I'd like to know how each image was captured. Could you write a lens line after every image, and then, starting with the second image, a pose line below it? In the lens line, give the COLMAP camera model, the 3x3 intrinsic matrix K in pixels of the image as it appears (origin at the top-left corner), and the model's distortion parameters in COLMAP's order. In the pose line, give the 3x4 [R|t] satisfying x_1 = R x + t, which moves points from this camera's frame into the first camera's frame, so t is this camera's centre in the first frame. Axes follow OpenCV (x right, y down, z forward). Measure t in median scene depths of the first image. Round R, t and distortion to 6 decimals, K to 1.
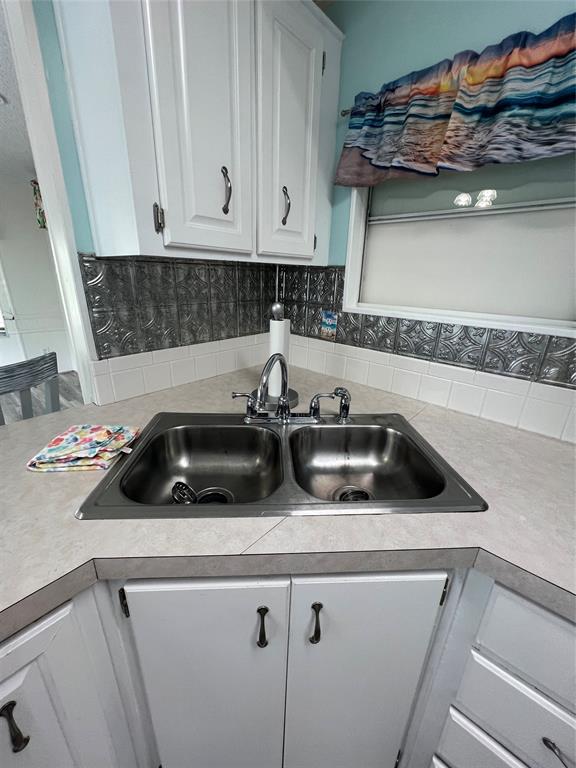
lens RADIAL K [[308.1, 0, 291.2], [0, 308.1, 383.1], [0, 0, 1]] dist [0.001719, 0.008945]
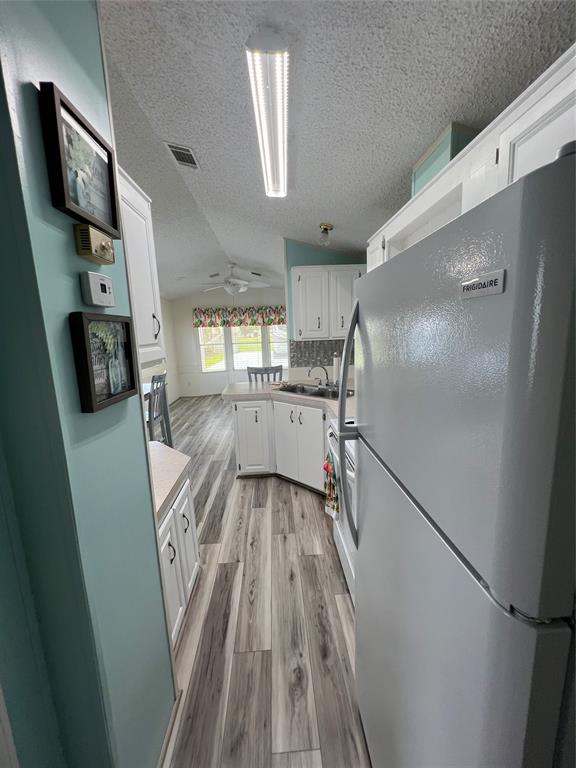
lens RADIAL K [[305.9, 0, 289.0], [0, 305.9, 383.3], [0, 0, 1]] dist [0.000127, 0.000057]
pose [[0.689359, 0.062051, -0.721757, 2.019396], [-0.183652, 0.978746, -0.091263, 0.448669], [0.700754, 0.195465, 0.686103, -1.481000]]
